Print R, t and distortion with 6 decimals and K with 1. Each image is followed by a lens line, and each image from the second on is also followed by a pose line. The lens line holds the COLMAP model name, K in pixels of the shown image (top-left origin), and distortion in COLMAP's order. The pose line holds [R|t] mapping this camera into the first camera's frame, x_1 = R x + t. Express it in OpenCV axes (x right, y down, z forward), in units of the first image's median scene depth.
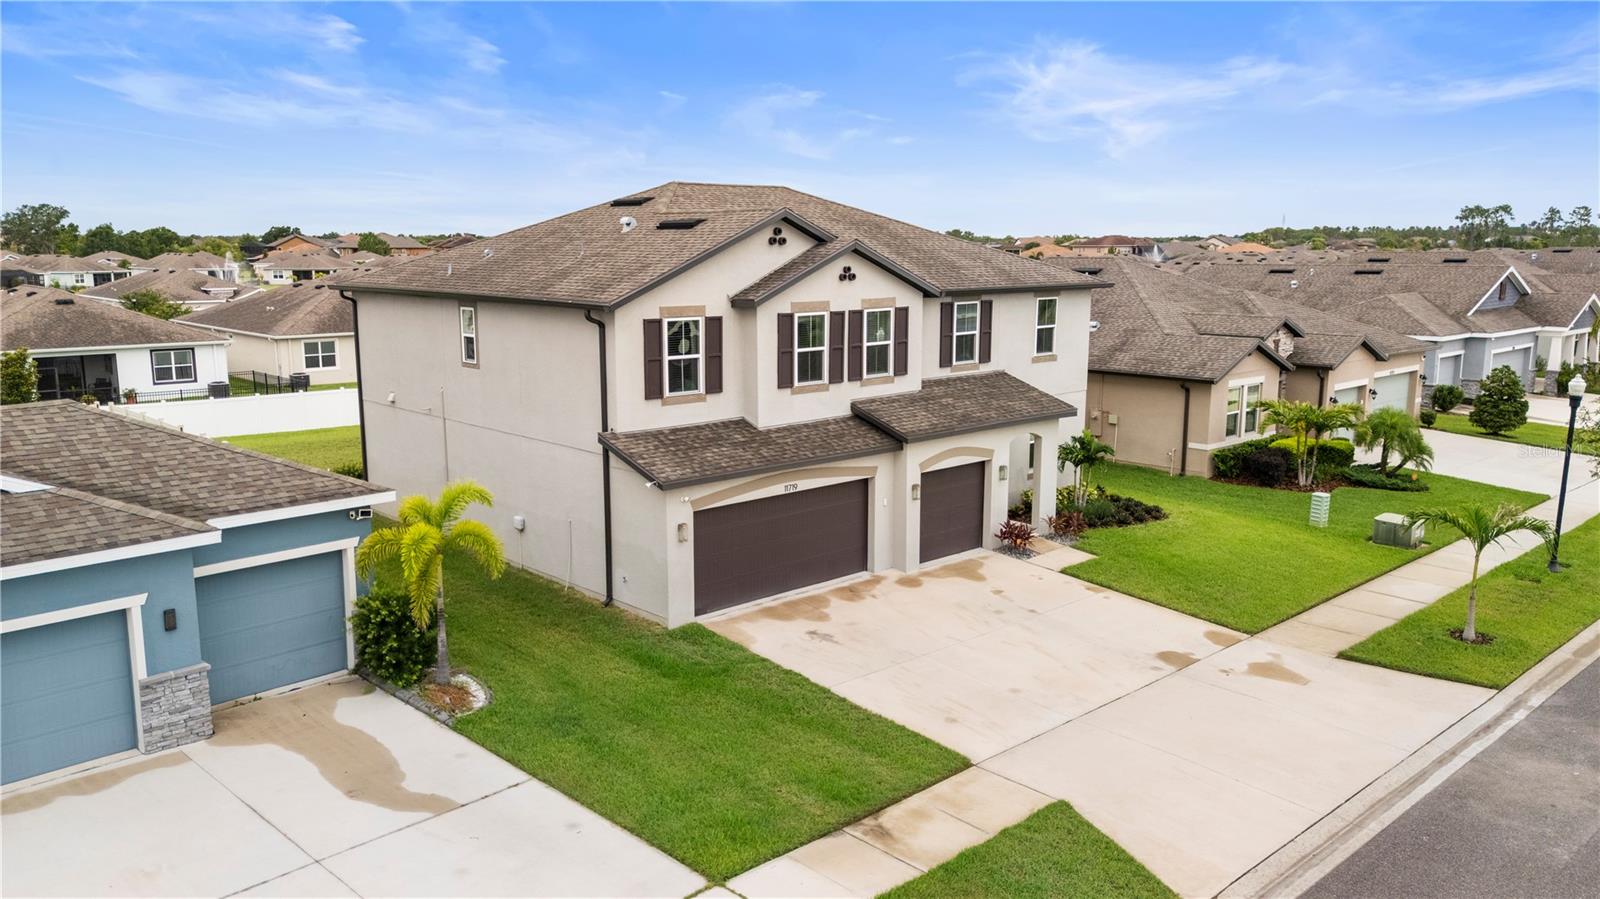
lens RADIAL K [[1172.5, 0, 800.0], [0, 1172.5, 449.5], [0, 0, 1]] dist [0.044068, -0.002247]
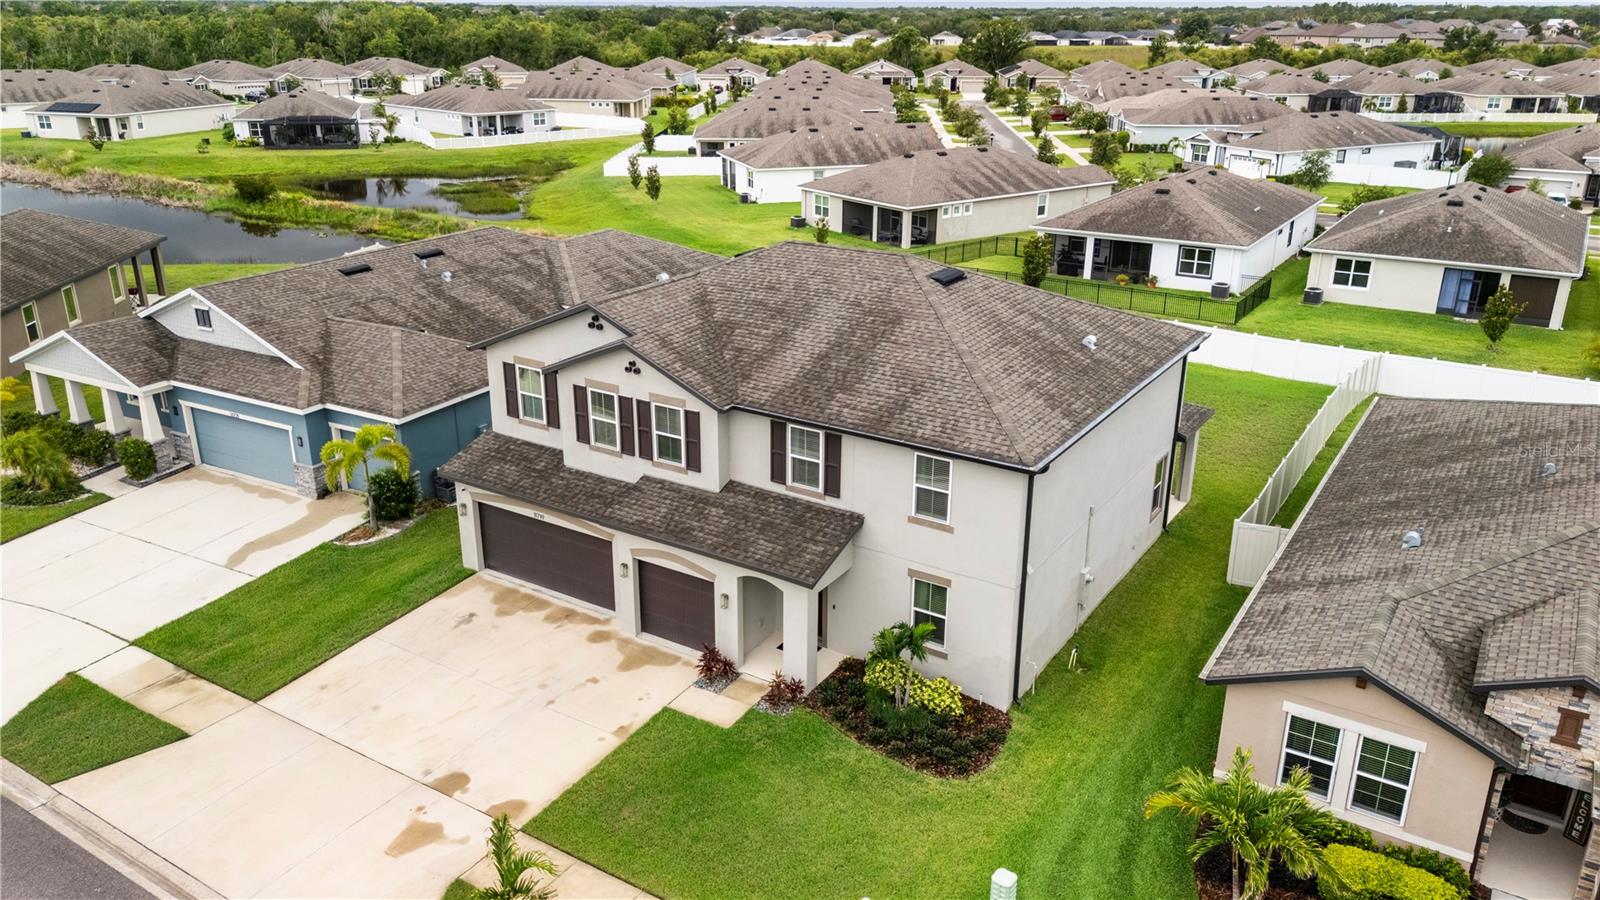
lens RADIAL K [[1166.3, 0, 810.3], [0, 1166.3, 444.8], [0, 0, 1]] dist [0.081496, -0.083418]
pose [[0.258566, 0.336368, -0.905539, 1.138081], [-0.175496, 0.938174, 0.298380, -0.448993], [0.949918, 0.081768, 0.301611, 0.834674]]
